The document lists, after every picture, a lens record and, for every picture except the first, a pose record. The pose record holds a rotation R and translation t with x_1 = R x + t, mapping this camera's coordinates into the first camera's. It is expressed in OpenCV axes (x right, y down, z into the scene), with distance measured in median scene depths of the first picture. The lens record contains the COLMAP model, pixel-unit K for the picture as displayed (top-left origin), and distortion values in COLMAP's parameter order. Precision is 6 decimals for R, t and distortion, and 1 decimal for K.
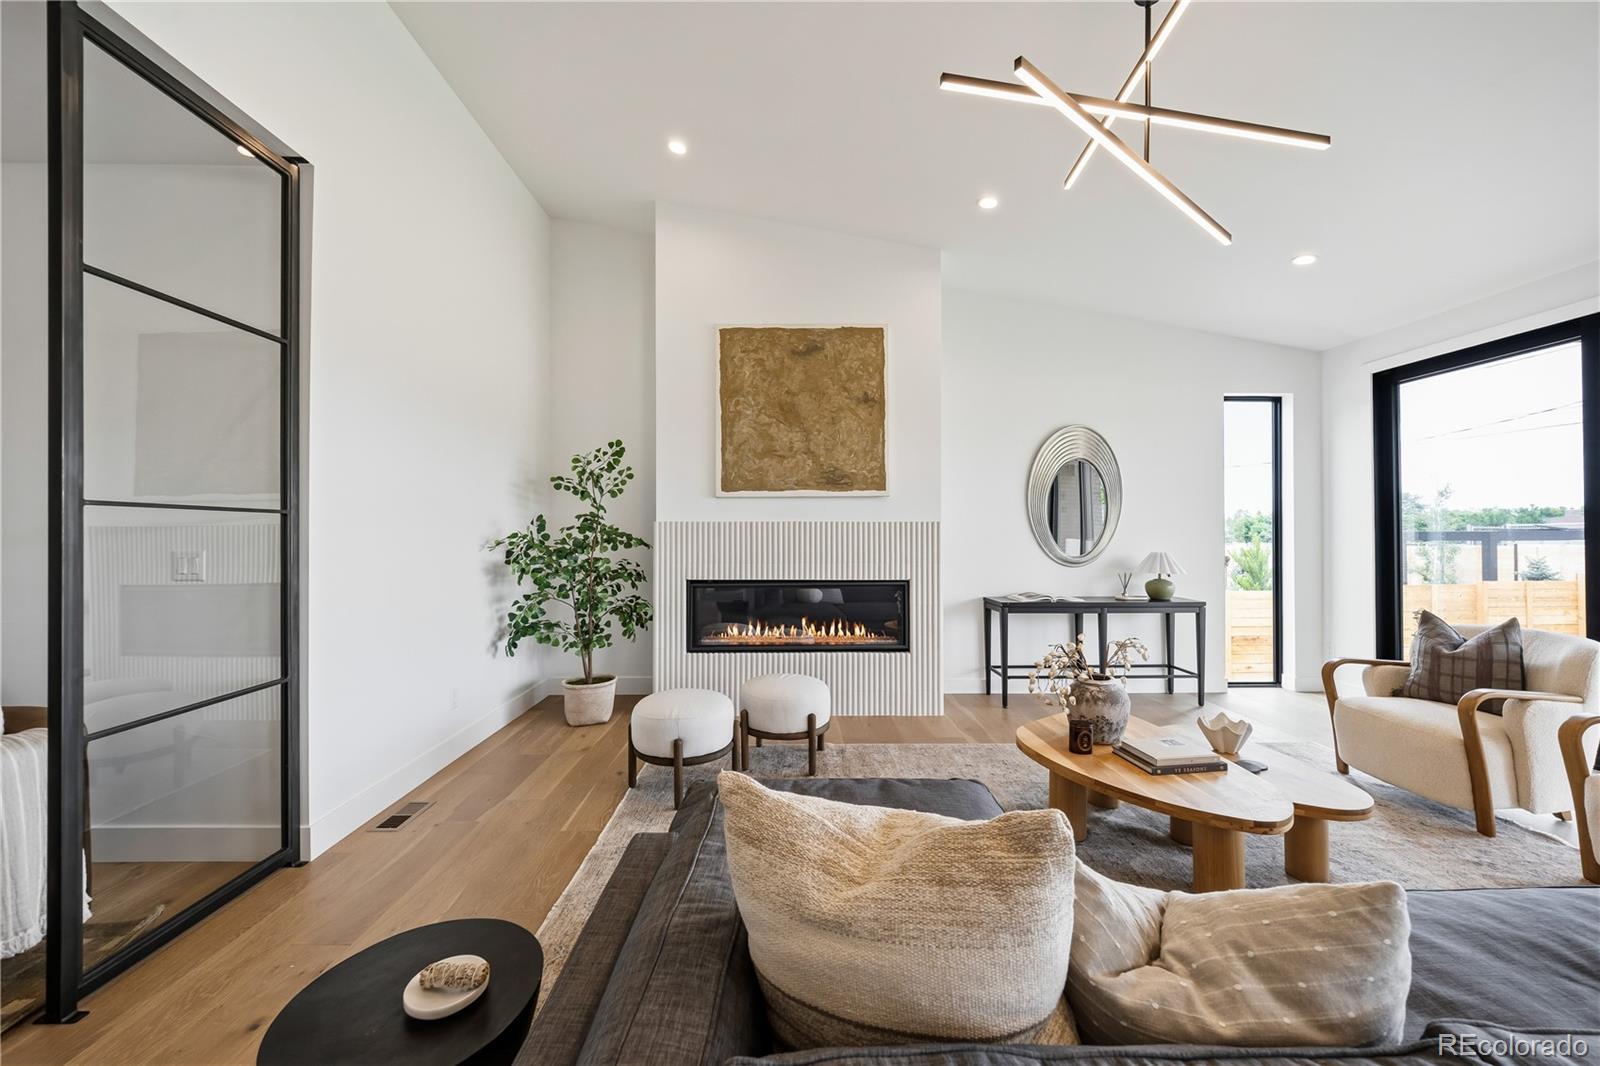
lens RADIAL K [[584.4, 0, 793.5], [0, 584.4, 530.0], [0, 0, 1]] dist [0.001567, -0.003367]
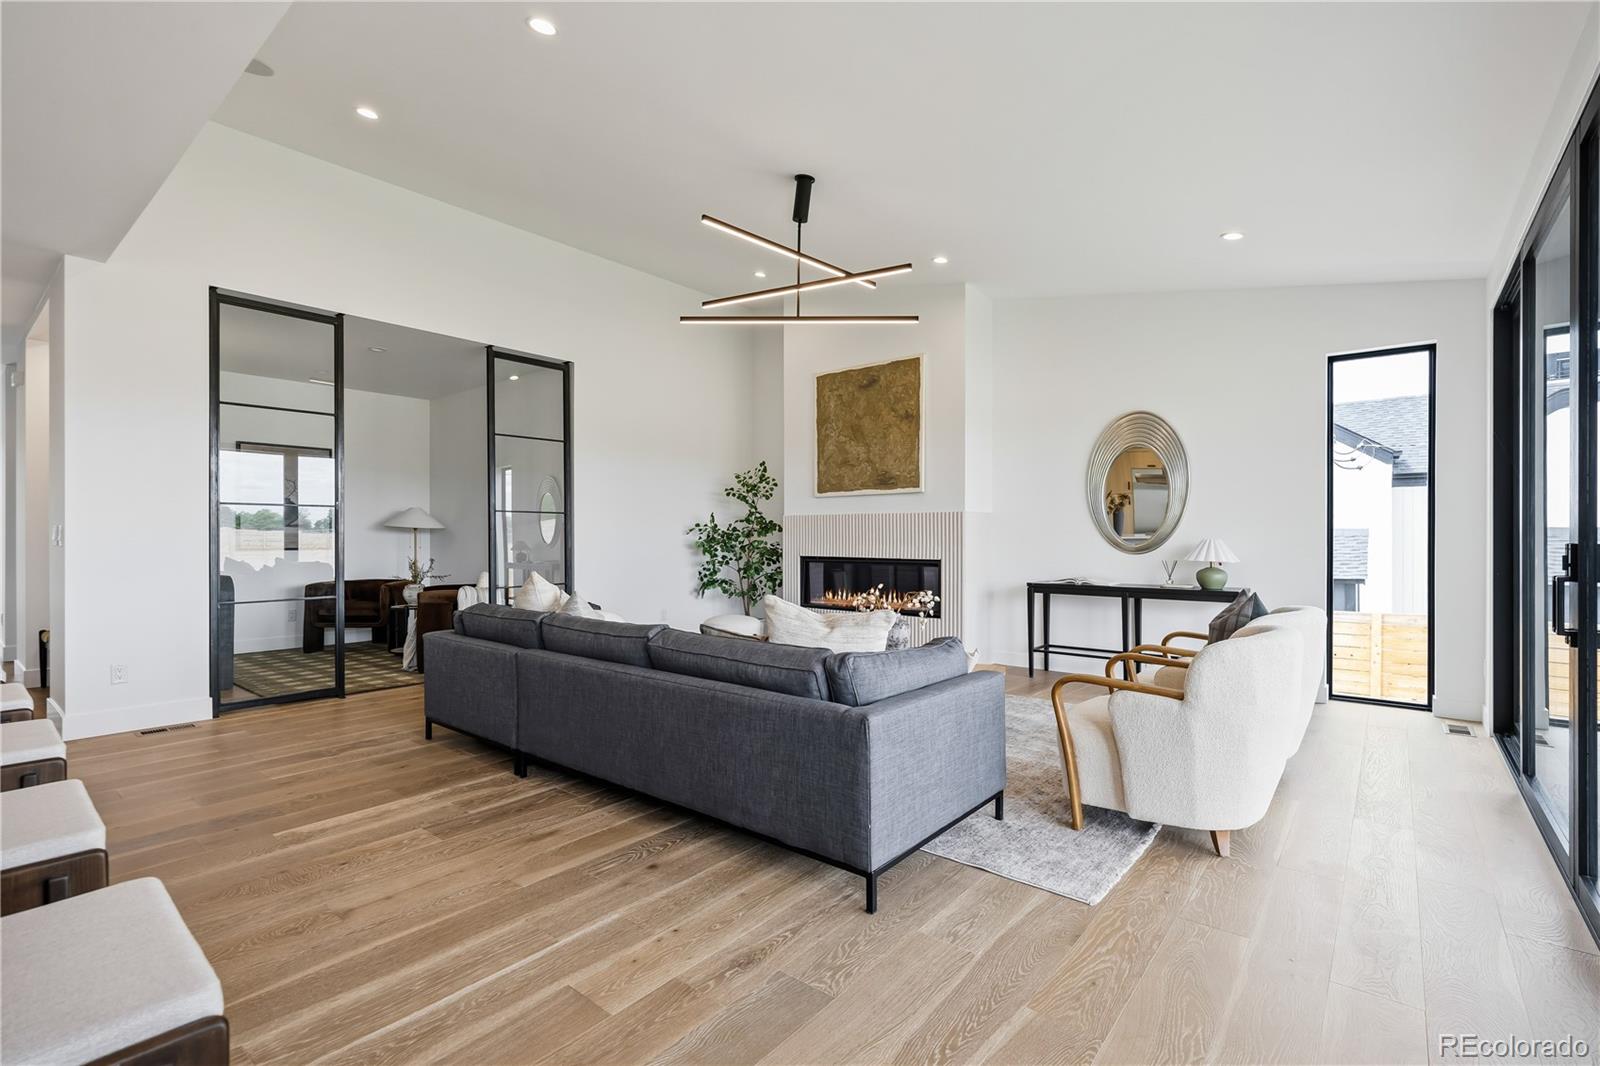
lens RADIAL K [[717.0, 0, 811.8], [0, 717.0, 542.1], [0, 0, 1]] dist [-0.010904, -0.000141]
pose [[0.770157, 0.005977, -0.637827, 0.958177], [0.003053, 0.999910, 0.013058, 0.028540], [0.637848, -0.012004, 0.770069, -0.330162]]
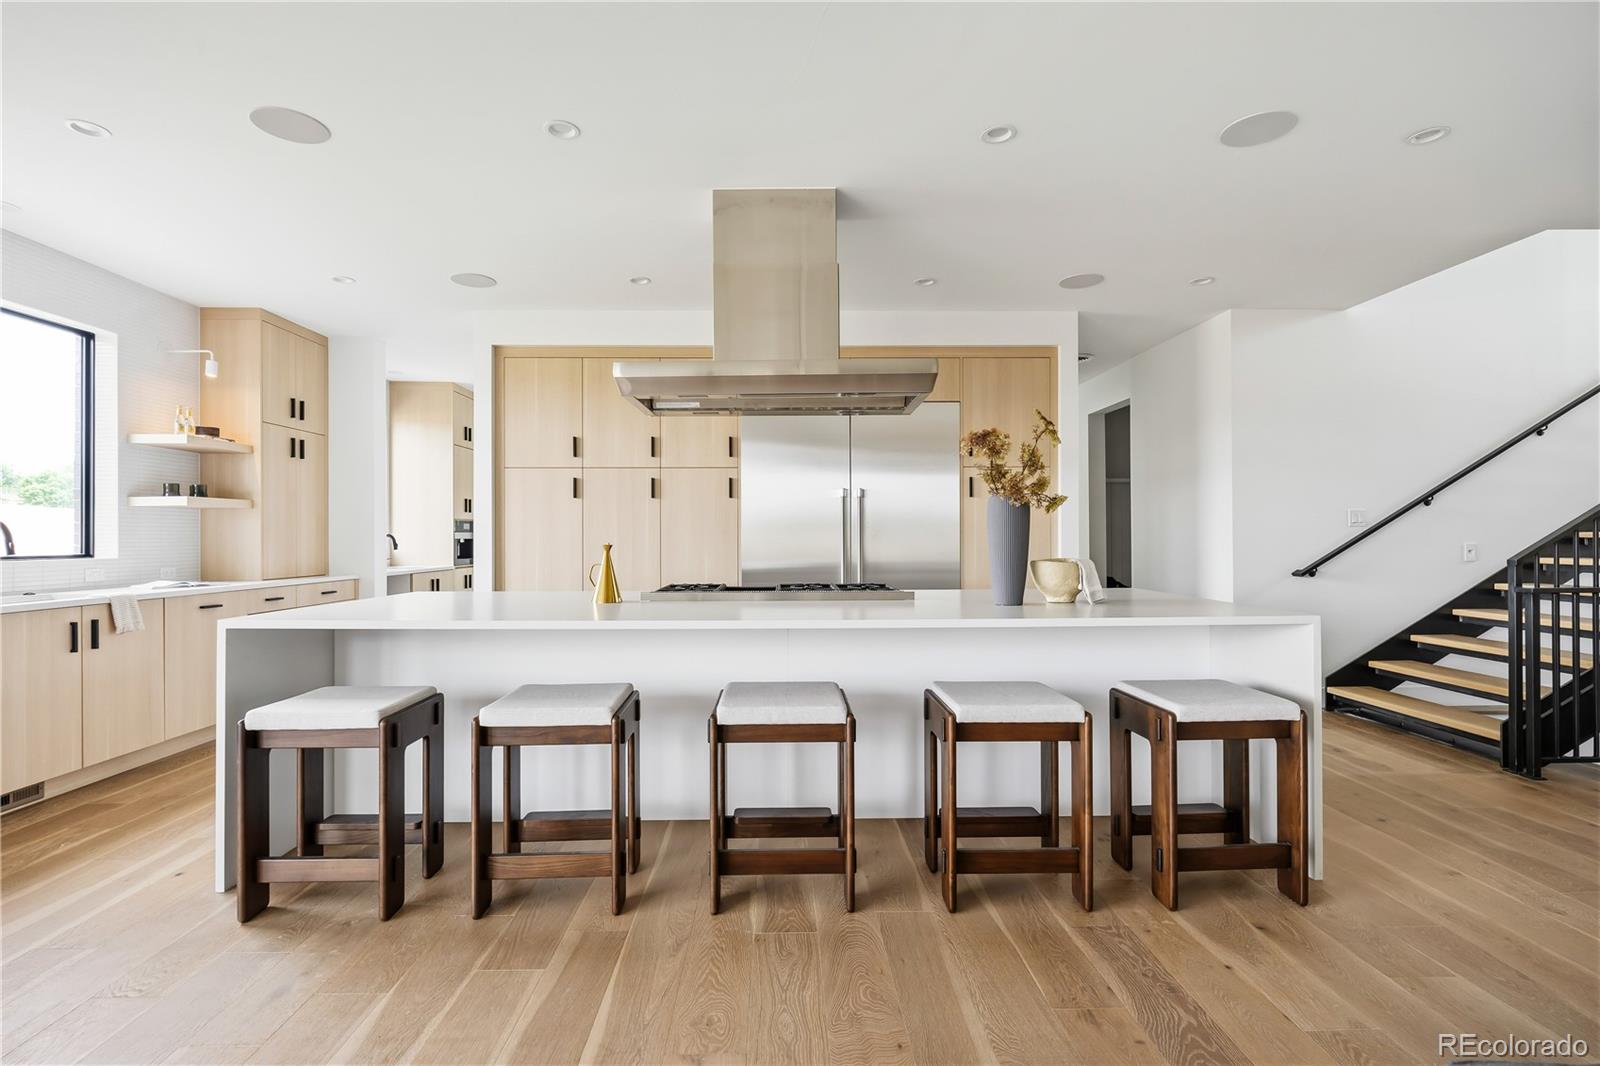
lens RADIAL K [[751.8, 0, 807.0], [0, 751.8, 531.3], [0, 0, 1]] dist [-0.001572, -0.000260]
pose [[-0.999844, 0.003707, -0.017266, 0.288546], [0.003928, 0.999911, -0.012776, 0.020528], [0.017217, -0.012842, -0.999769, 0.286813]]
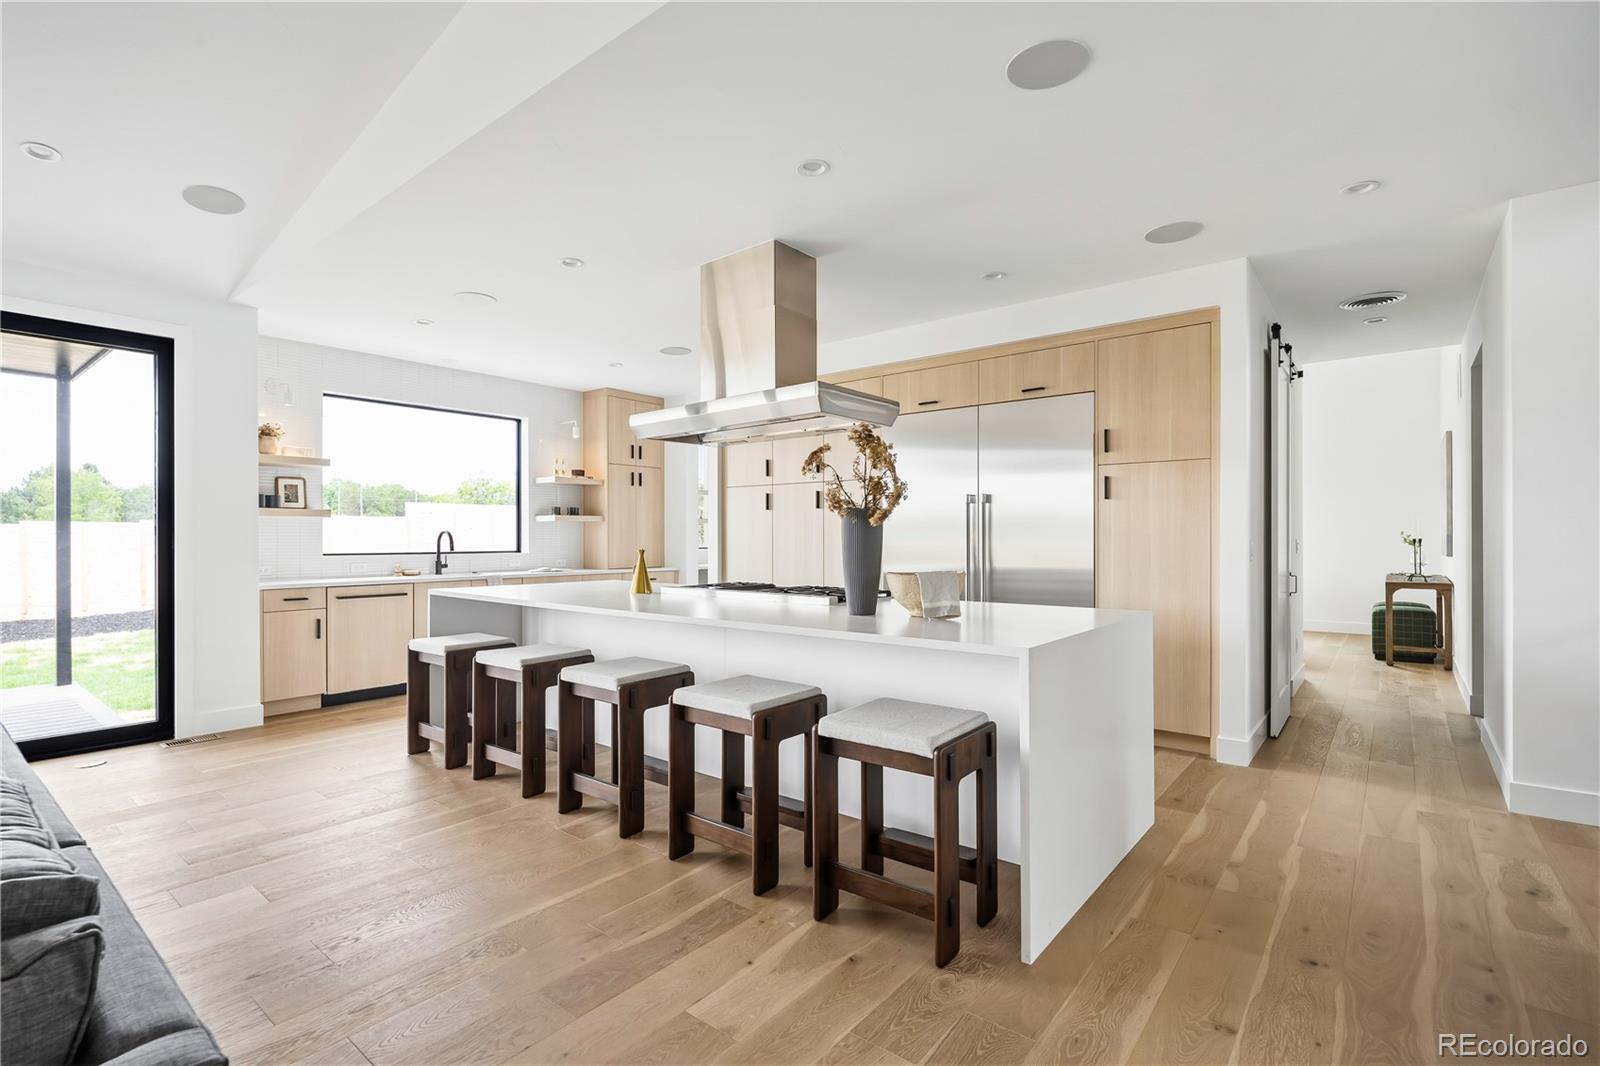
lens RADIAL K [[752.0, 0, 800.0], [0, 752.0, 533.0], [0, 0, 1]] dist [0.015286, 0.000158]
pose [[-0.773933, 0.004804, 0.633250, -0.372426], [-0.002204, 0.999945, -0.010279, 0.010612], [-0.633264, -0.009351, -0.773879, 0.174516]]
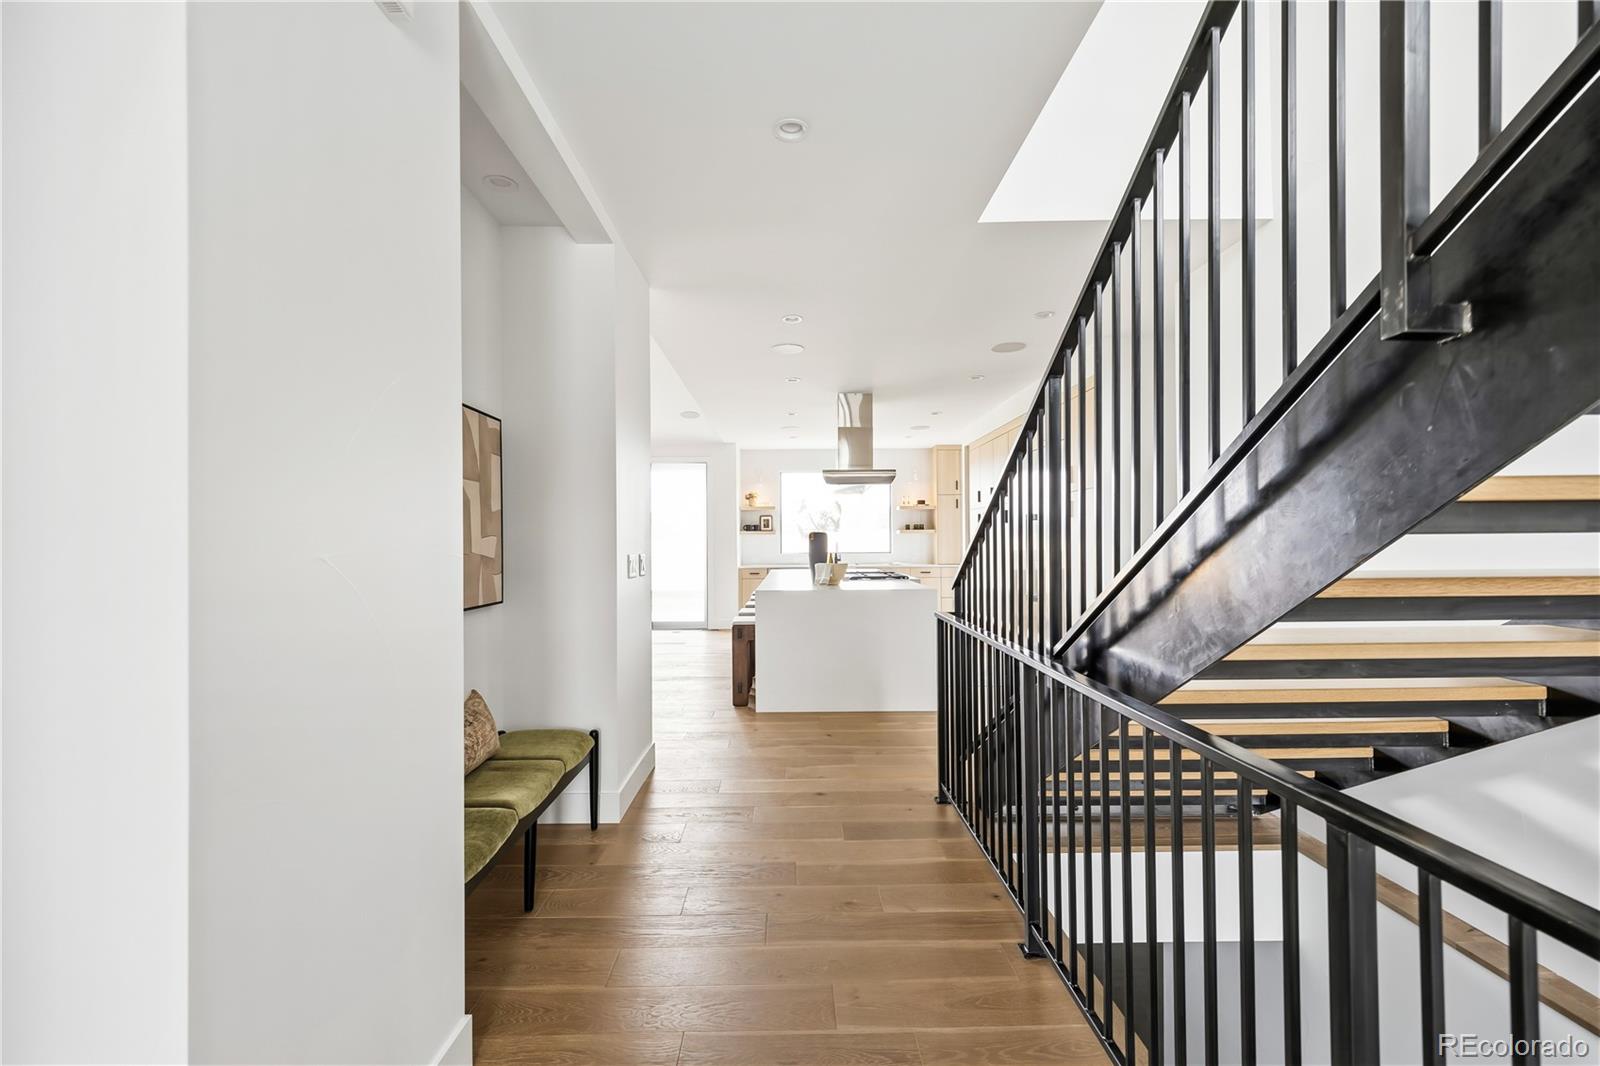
lens RADIAL K [[705.3, 0, 800.0], [0, 705.3, 533.0], [0, 0, 1]] dist [-0.001006, -0.000076]
pose [[-0.005519, 0.010443, 0.999930, -1.474265], [-0.000400, 0.999945, -0.010445, -0.009791], [-0.999985, -0.000458, -0.005514, -0.424323]]
